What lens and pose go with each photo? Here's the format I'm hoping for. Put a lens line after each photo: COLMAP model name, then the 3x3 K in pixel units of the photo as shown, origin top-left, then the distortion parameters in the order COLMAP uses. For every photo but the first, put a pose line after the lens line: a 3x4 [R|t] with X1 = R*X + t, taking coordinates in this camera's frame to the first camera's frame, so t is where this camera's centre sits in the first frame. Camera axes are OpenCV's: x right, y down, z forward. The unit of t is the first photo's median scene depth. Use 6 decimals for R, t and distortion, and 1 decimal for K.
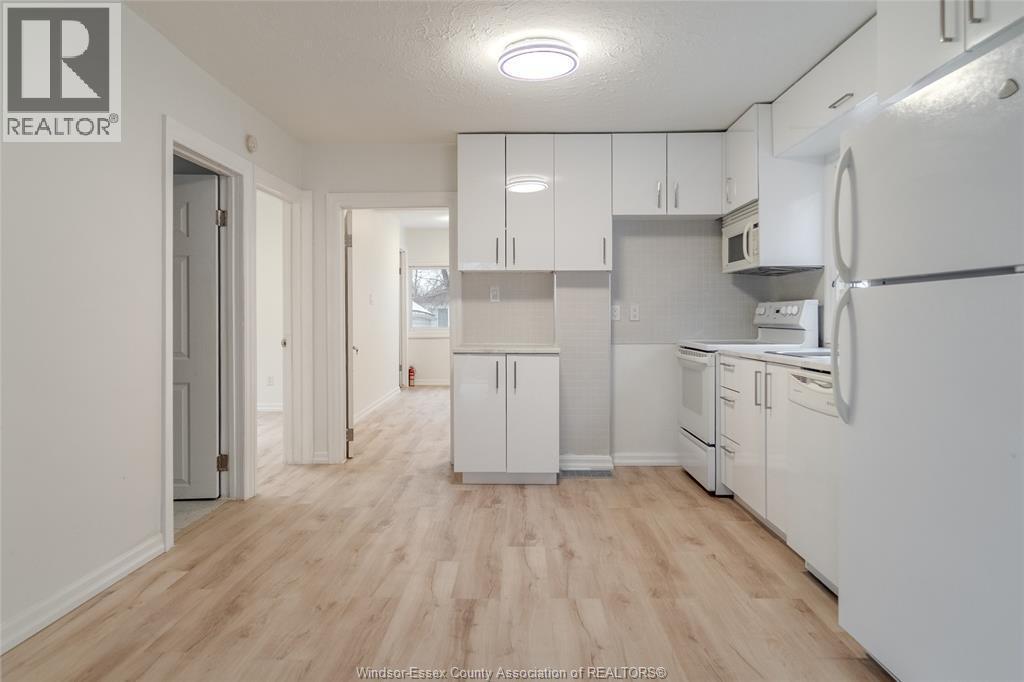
lens RADIAL K [[653.8, 0, 495.4], [0, 653.8, 317.5], [0, 0, 1]] dist [-0.009595, 0.013749]
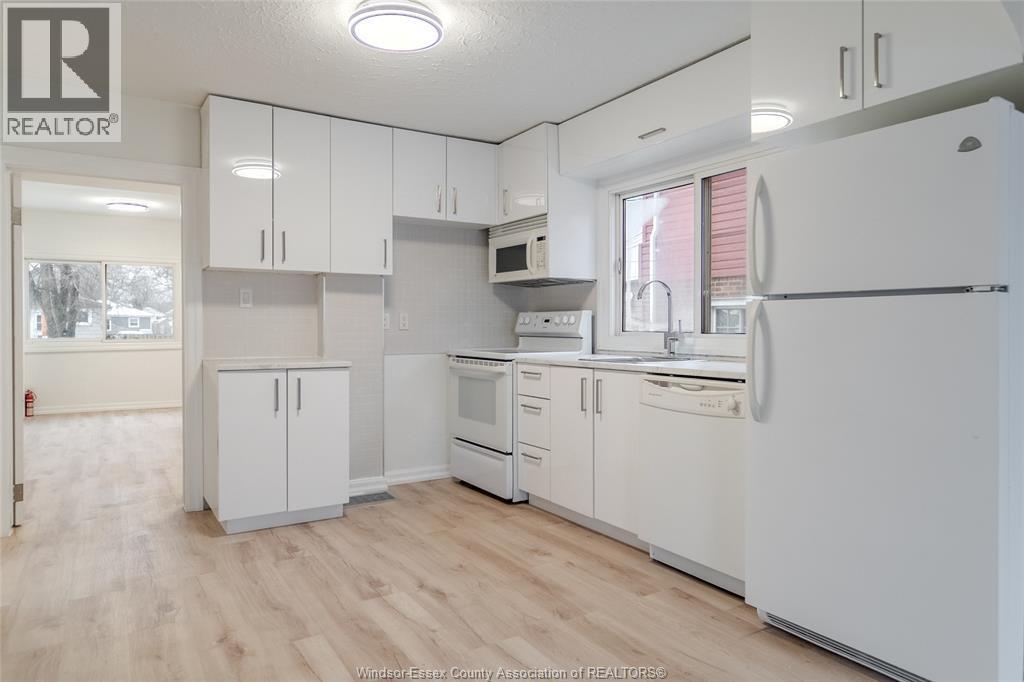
lens RADIAL K [[653.8, 0, 507.5], [0, 653.8, 324.9], [0, 0, 1]] dist [-0.009595, 0.013749]
pose [[0.830039, 0.003621, 0.557694, -0.232883], [-0.002214, 0.999992, -0.003198, 0.000676], [-0.557701, 0.001419, 0.830041, 0.163819]]
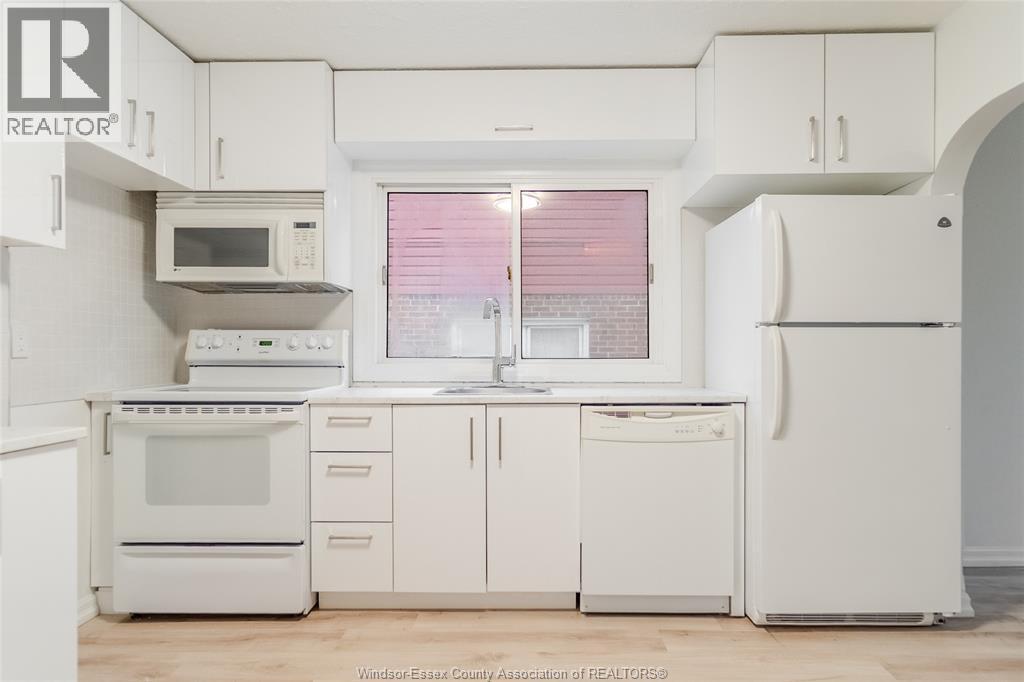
lens RADIAL K [[653.8, 0, 521.7], [0, 653.8, 349.9], [0, 0, 1]] dist [-0.009595, 0.013749]
pose [[-0.028192, -0.000245, 0.999602, -0.342329], [-0.000215, 1.000000, 0.000239, -0.001808], [-0.999603, -0.000208, -0.028192, 0.790918]]
